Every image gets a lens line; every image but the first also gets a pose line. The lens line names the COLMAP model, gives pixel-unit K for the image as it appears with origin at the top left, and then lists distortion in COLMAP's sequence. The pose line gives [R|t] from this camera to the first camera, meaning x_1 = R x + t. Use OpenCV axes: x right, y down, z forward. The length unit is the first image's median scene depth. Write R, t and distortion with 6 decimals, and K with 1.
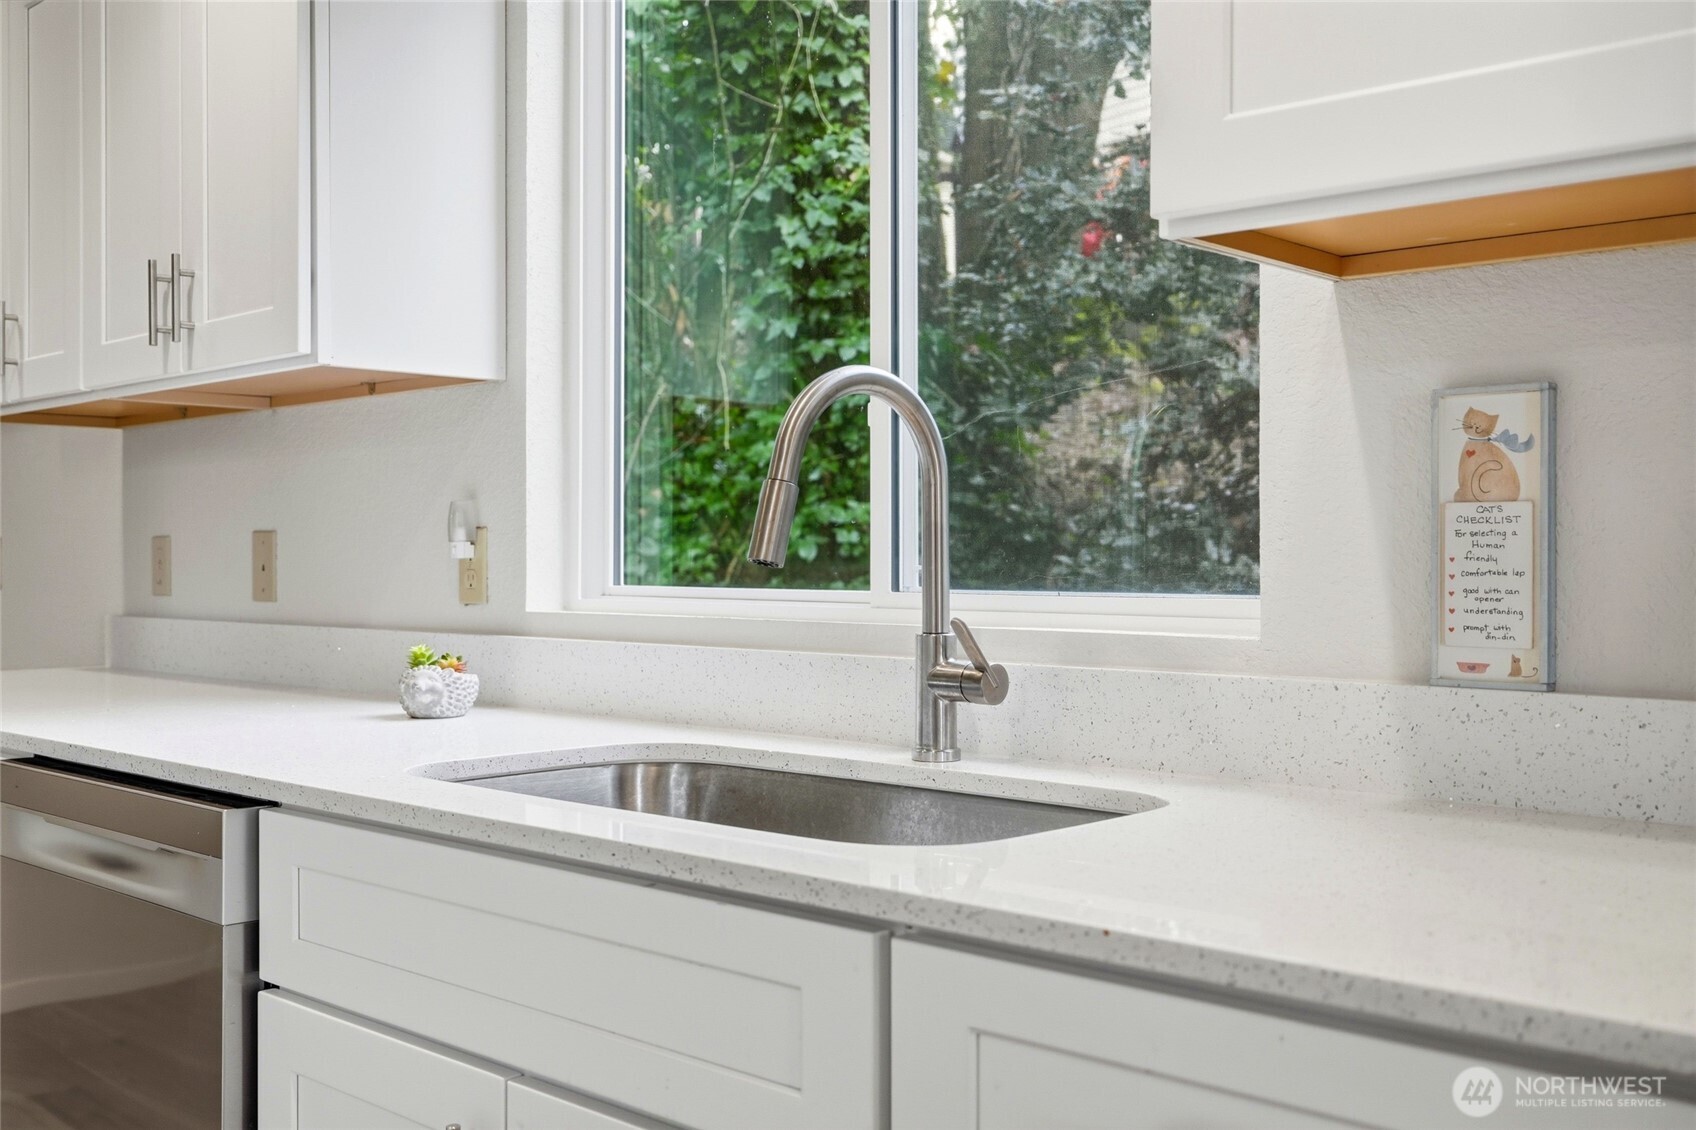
lens RADIAL K [[1668.6, 0, 849.7], [0, 1668.6, 561.9], [0, 0, 1]] dist [0.000077, 0.000000]
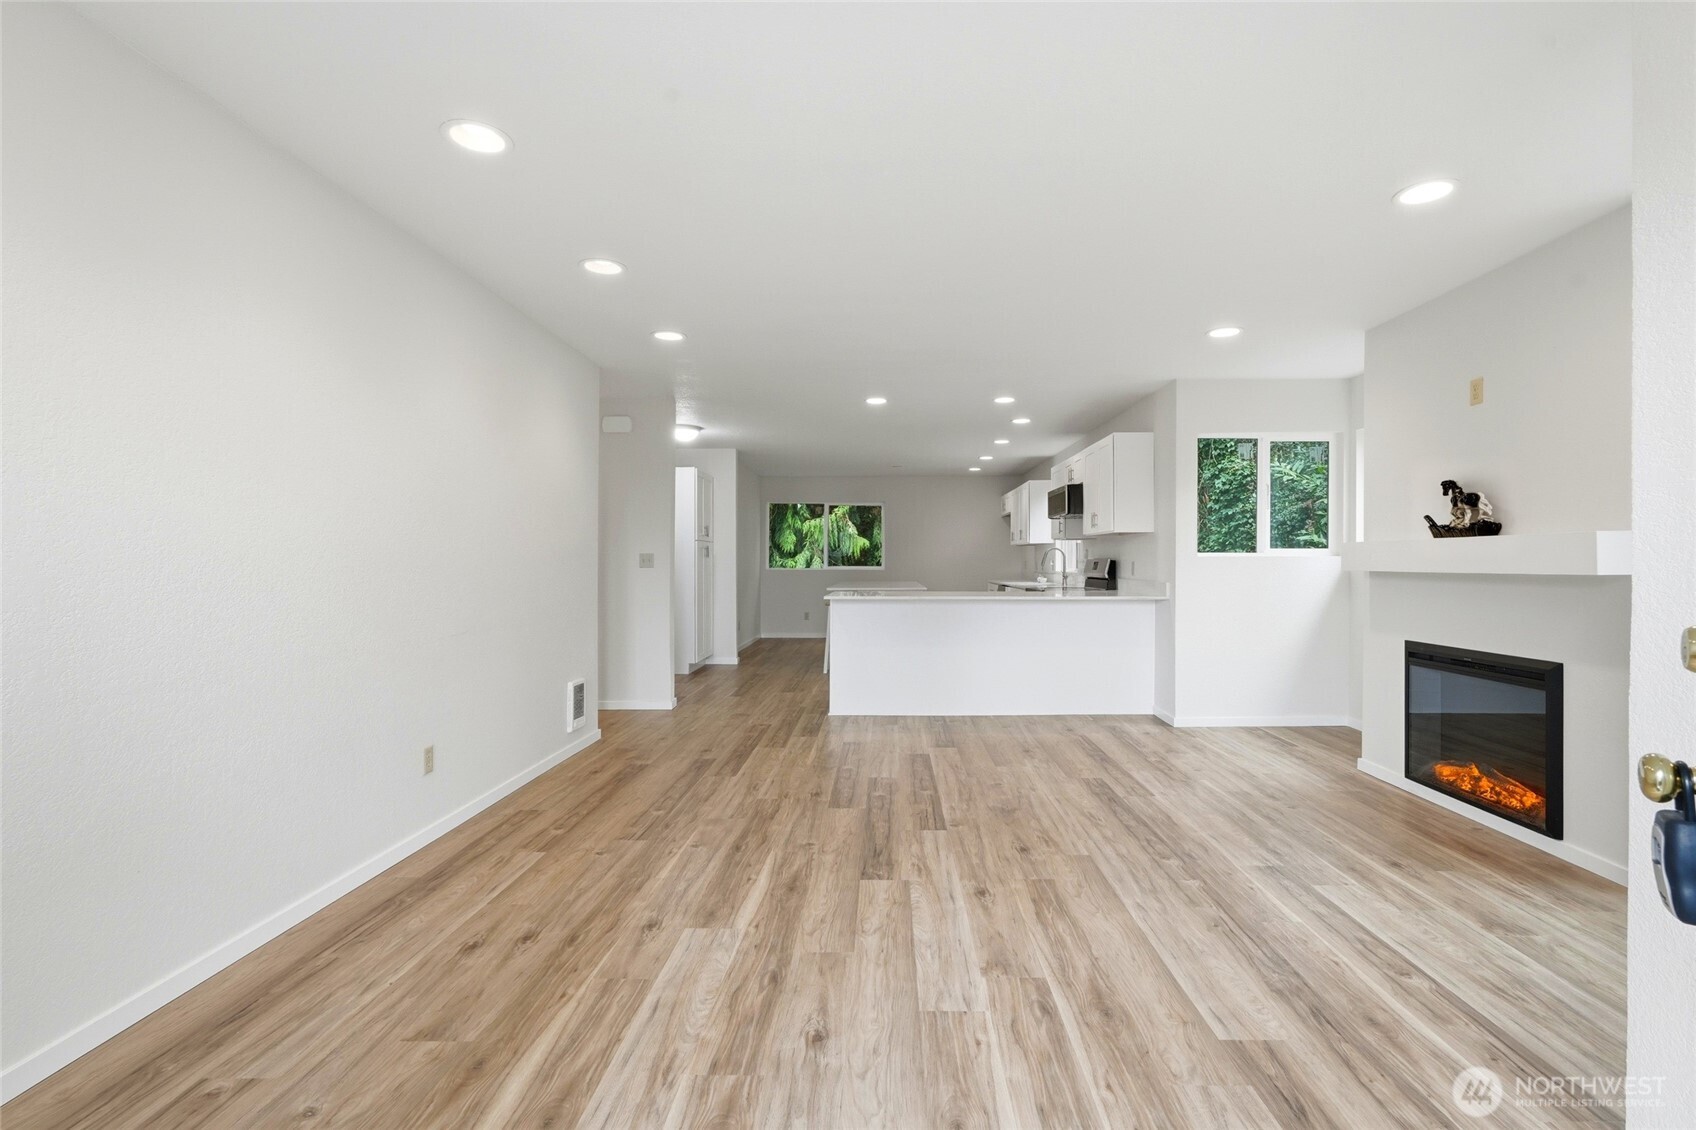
lens RADIAL K [[776.6, 0, 899.1], [0, 776.6, 562.0], [0, 0, 1]] dist [0.014869, 0.000952]
pose [[0.687154, -0.001913, -0.726509, 2.188767], [-0.000584, 0.999995, -0.003185, -0.001576], [0.726512, 0.002613, 0.687149, -2.322343]]
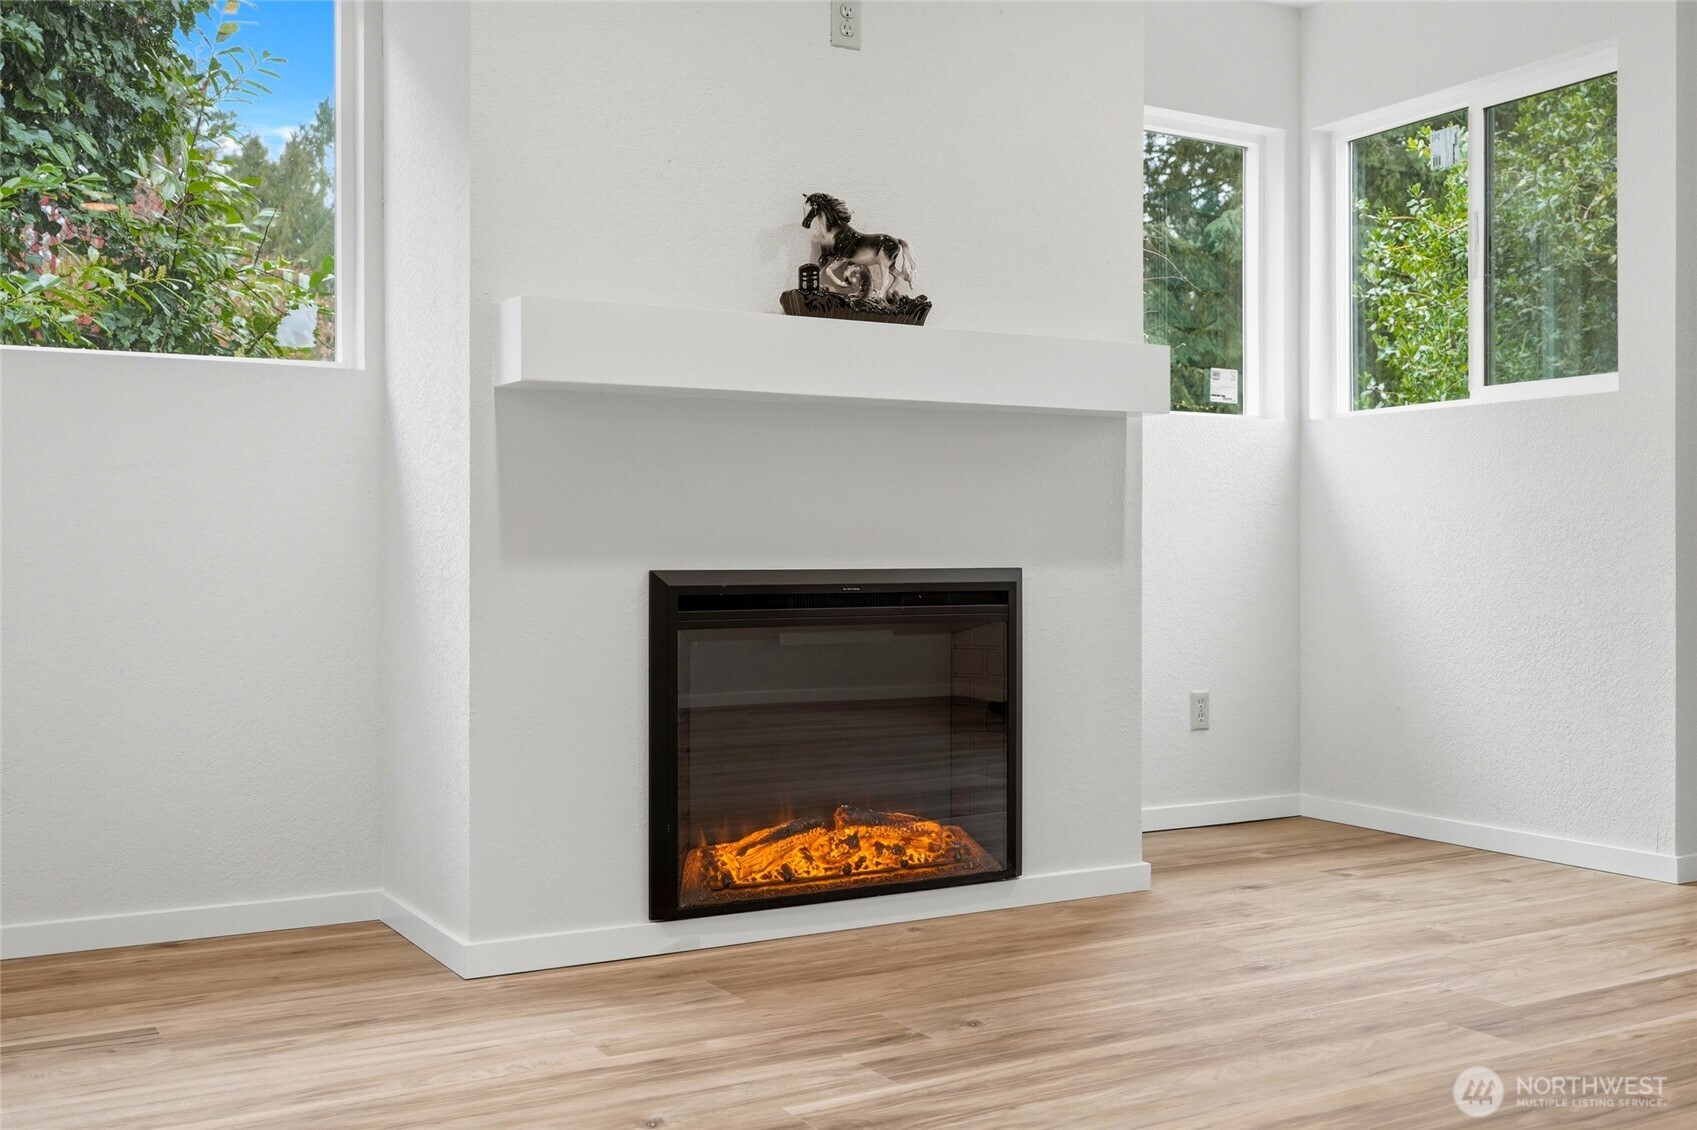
lens RADIAL K [[1669.6, 0, 845.6], [0, 1669.6, 556.7], [0, 0, 1]] dist [0.000077, 0.000000]
pose [[0.300392, -0.001913, 0.953814, 0.358509], [0.005418, 0.999985, 0.000299, 0.155343], [-0.953801, 0.005078, 0.300398, -0.898296]]
